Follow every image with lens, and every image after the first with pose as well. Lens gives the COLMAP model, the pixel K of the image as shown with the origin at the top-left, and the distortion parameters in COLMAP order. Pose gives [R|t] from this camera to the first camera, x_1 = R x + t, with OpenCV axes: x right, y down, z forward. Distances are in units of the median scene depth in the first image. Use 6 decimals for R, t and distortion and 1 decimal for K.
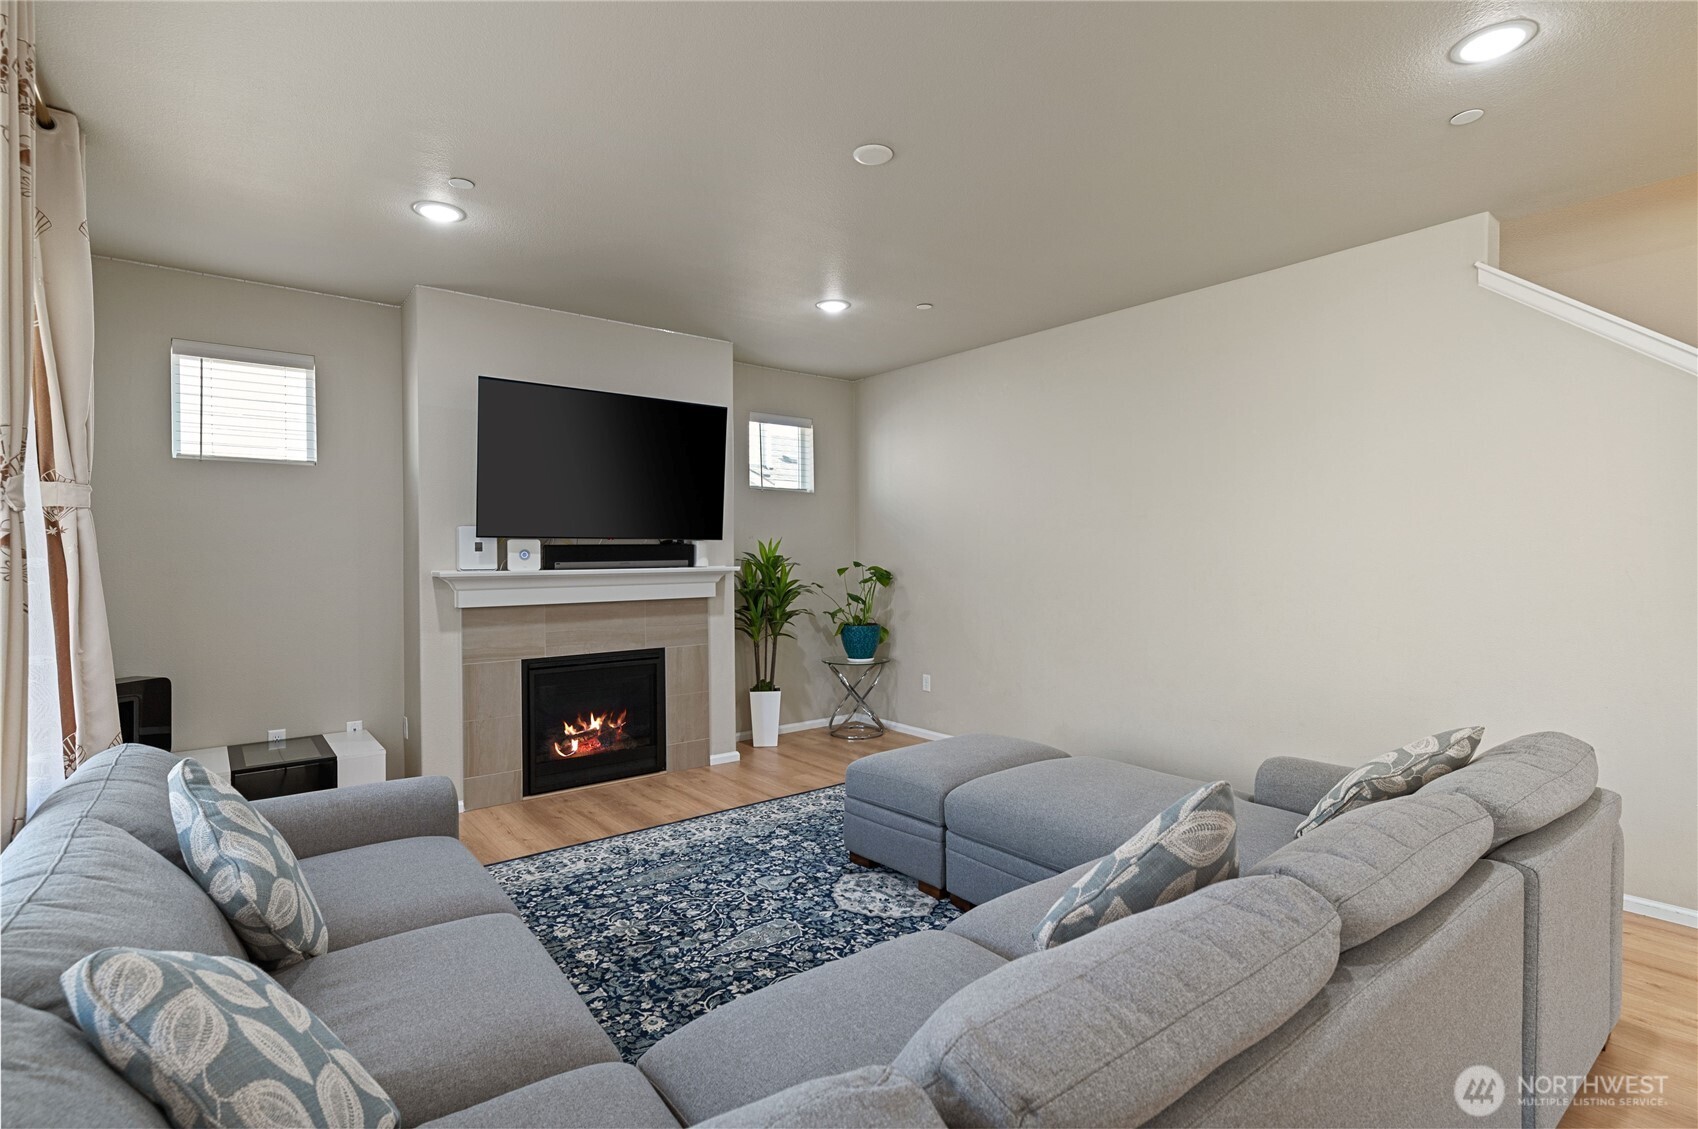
lens RADIAL K [[809.2, 0, 847.1], [0, 809.2, 562.3], [0, 0, 1]] dist [0.002247, -0.000487]
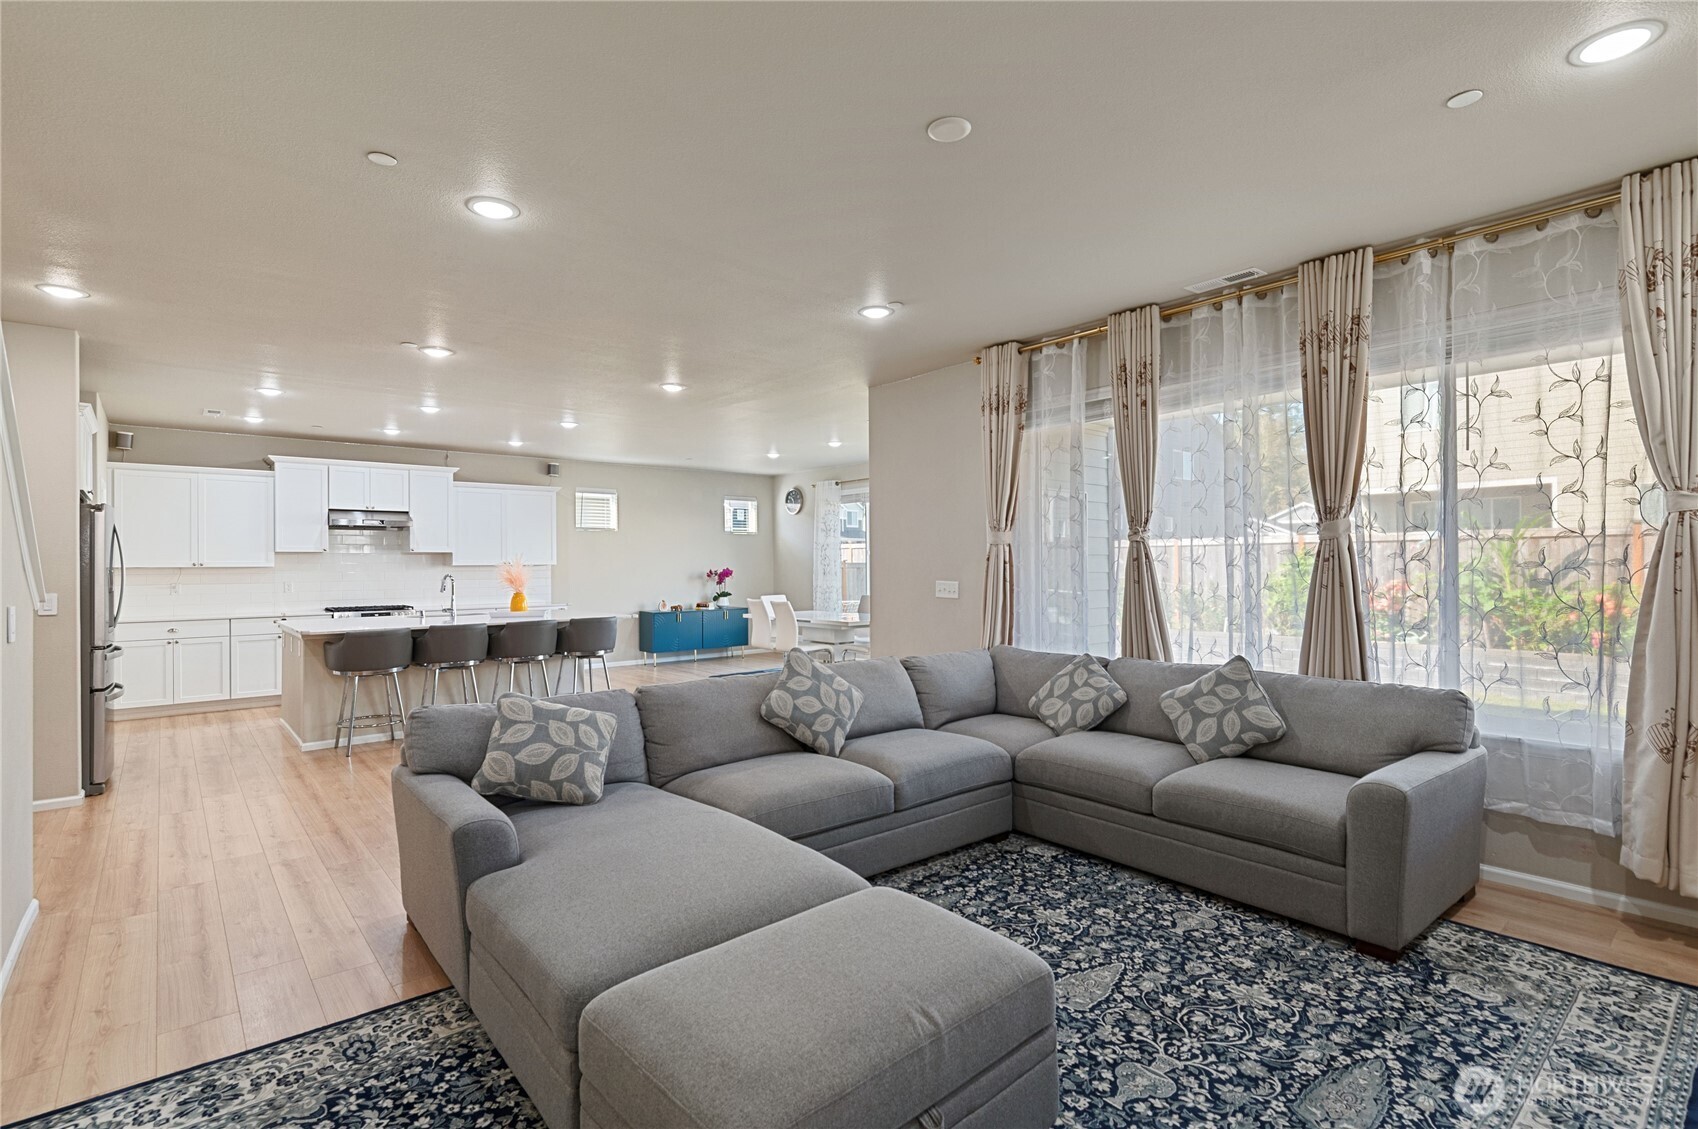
lens RADIAL K [[809.2, 0, 847.1], [0, 809.2, 562.3], [0, 0, 1]] dist [0.002247, -0.000487]
pose [[-0.999362, 0.012906, -0.033310, 0.116633], [0.012767, 0.999909, 0.004379, -0.011374], [0.033364, 0.003951, -0.999435, 1.204915]]
